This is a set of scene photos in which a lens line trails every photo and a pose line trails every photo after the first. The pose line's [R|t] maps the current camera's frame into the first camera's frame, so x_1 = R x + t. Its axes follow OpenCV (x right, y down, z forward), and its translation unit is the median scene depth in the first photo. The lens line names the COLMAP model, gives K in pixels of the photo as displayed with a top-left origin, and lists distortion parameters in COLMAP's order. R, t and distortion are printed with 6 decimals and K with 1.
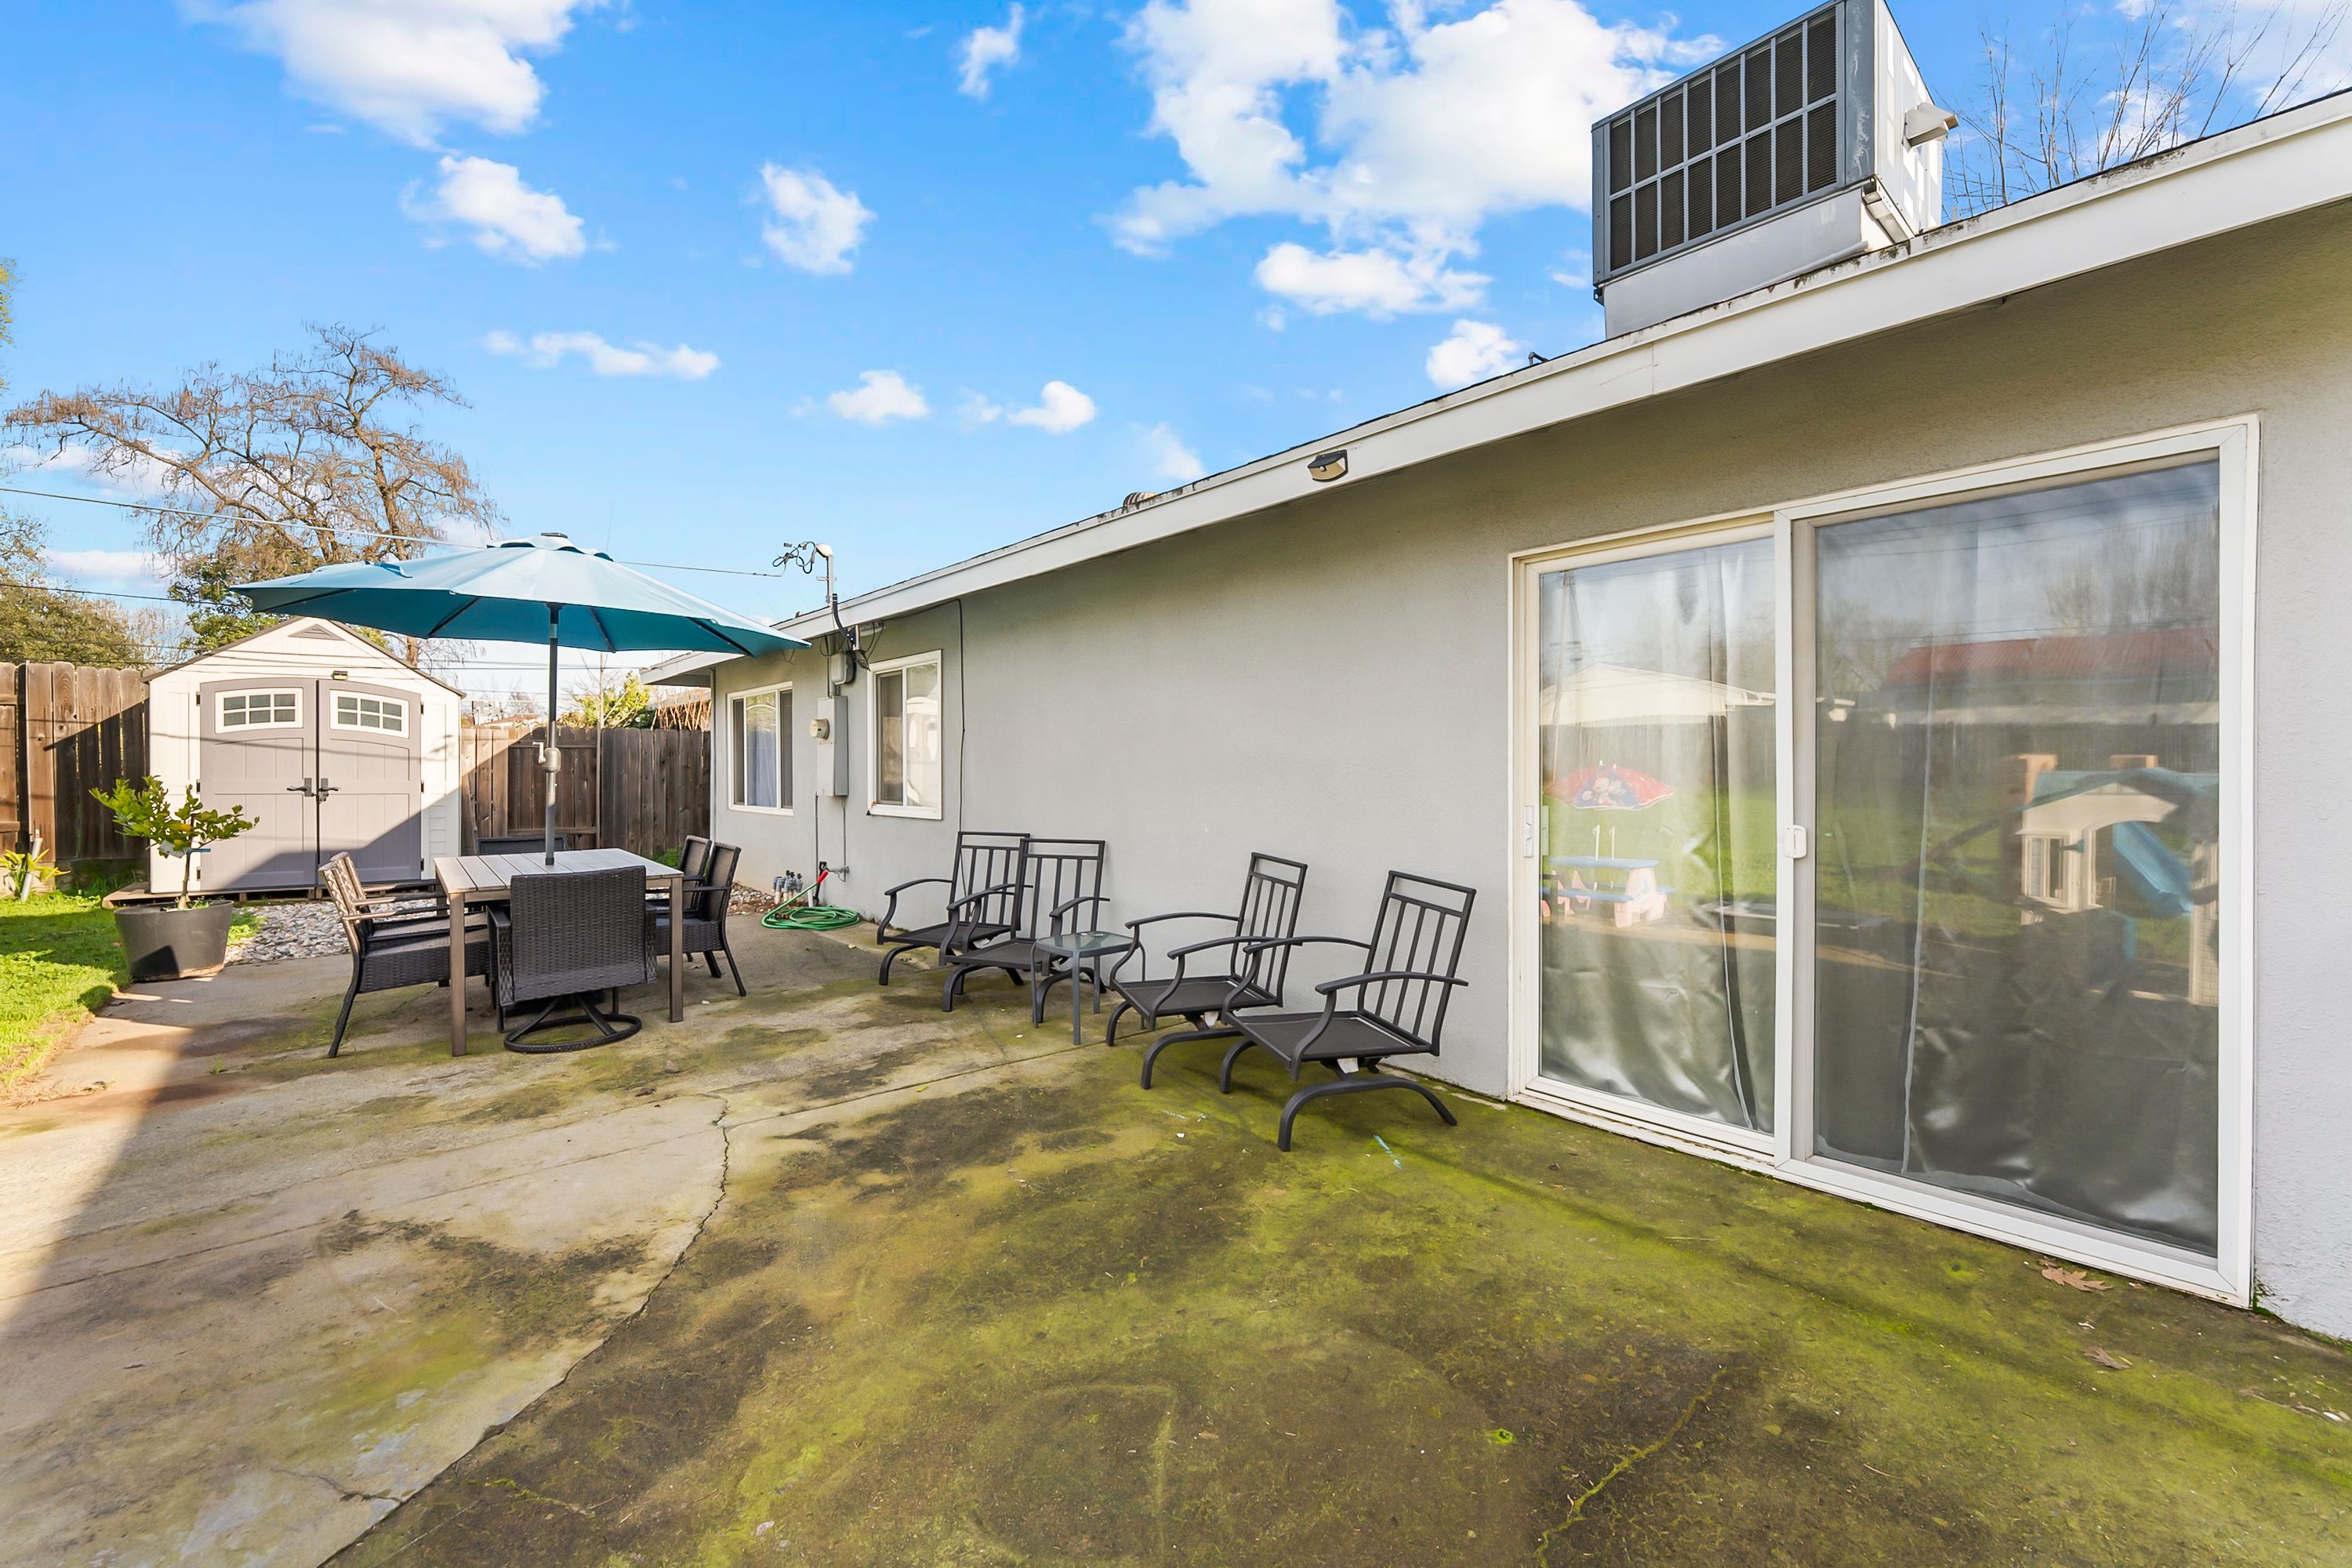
lens RADIAL K [[944.8, 0, 1171.0], [0, 944.8, 780.8], [0, 0, 1]] dist [-0.000540, 0.000032]
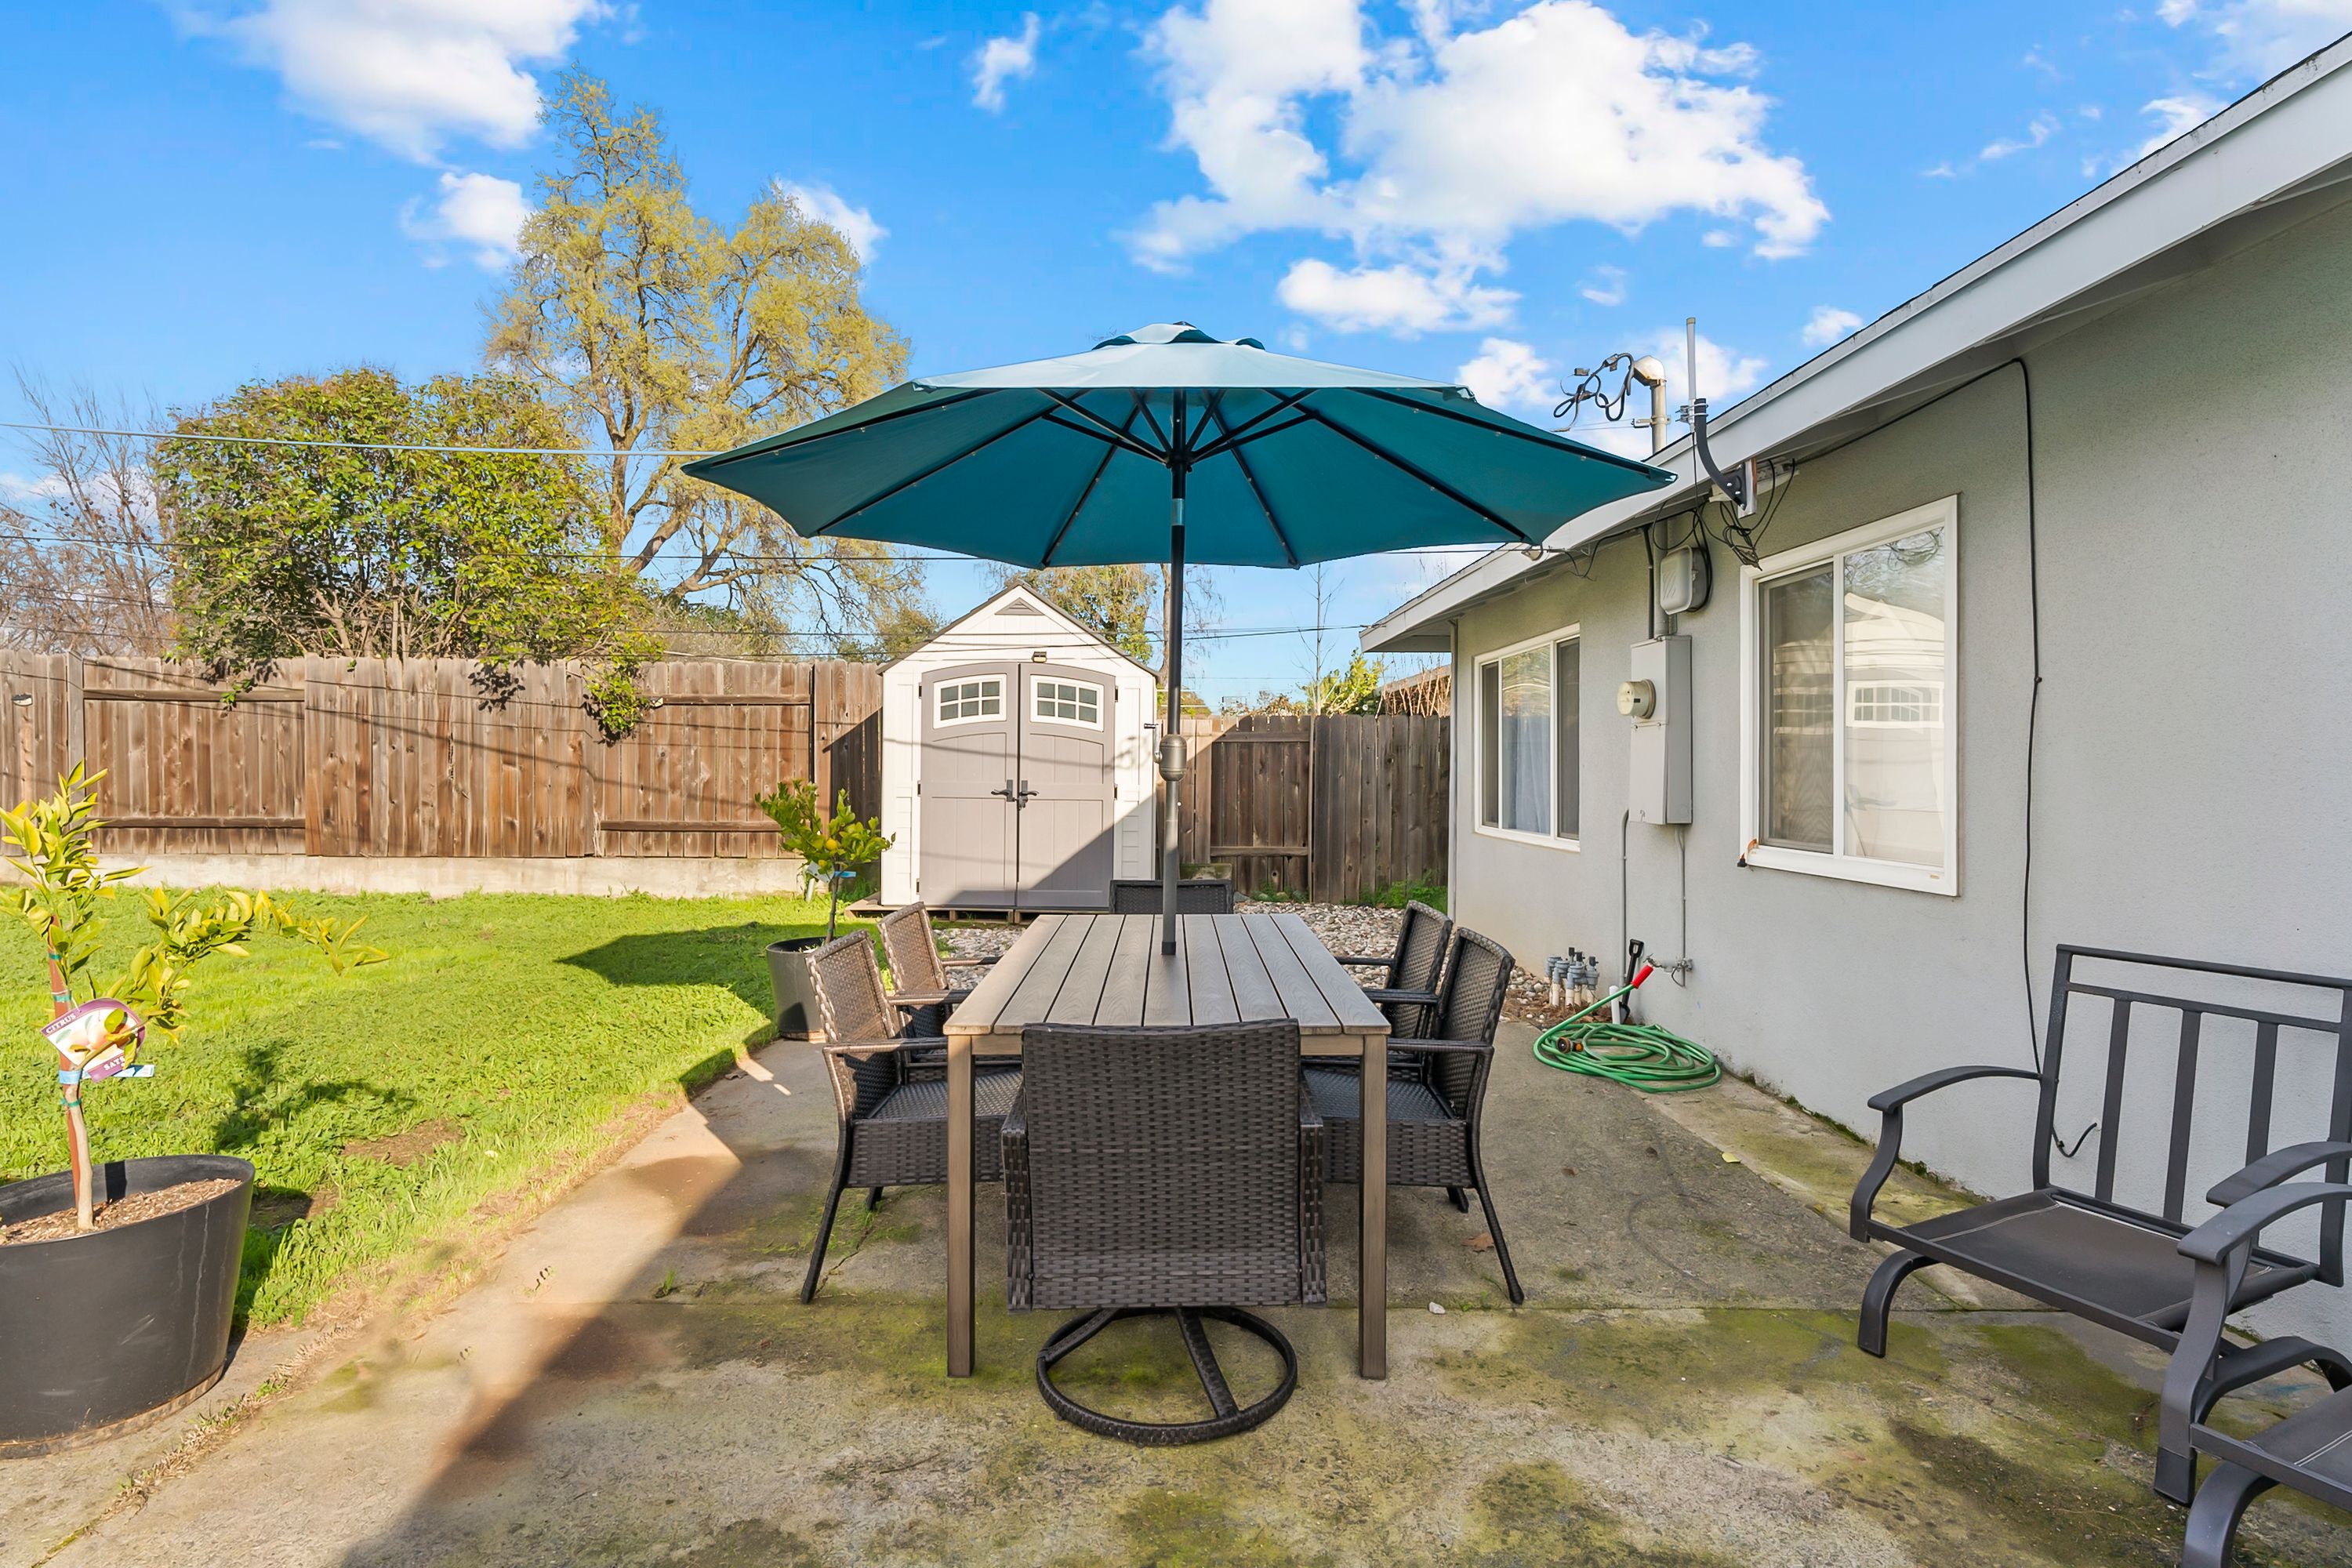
lens RADIAL K [[1084.9, 0, 1183.8], [0, 1084.9, 763.3], [0, 0, 1]] dist [0.000574, -0.000633]
pose [[0.769593, 0.000910, -0.638534, -0.171028], [-0.011819, 0.999848, -0.012820, -0.007194], [0.638426, 0.017413, 0.769486, 0.348501]]
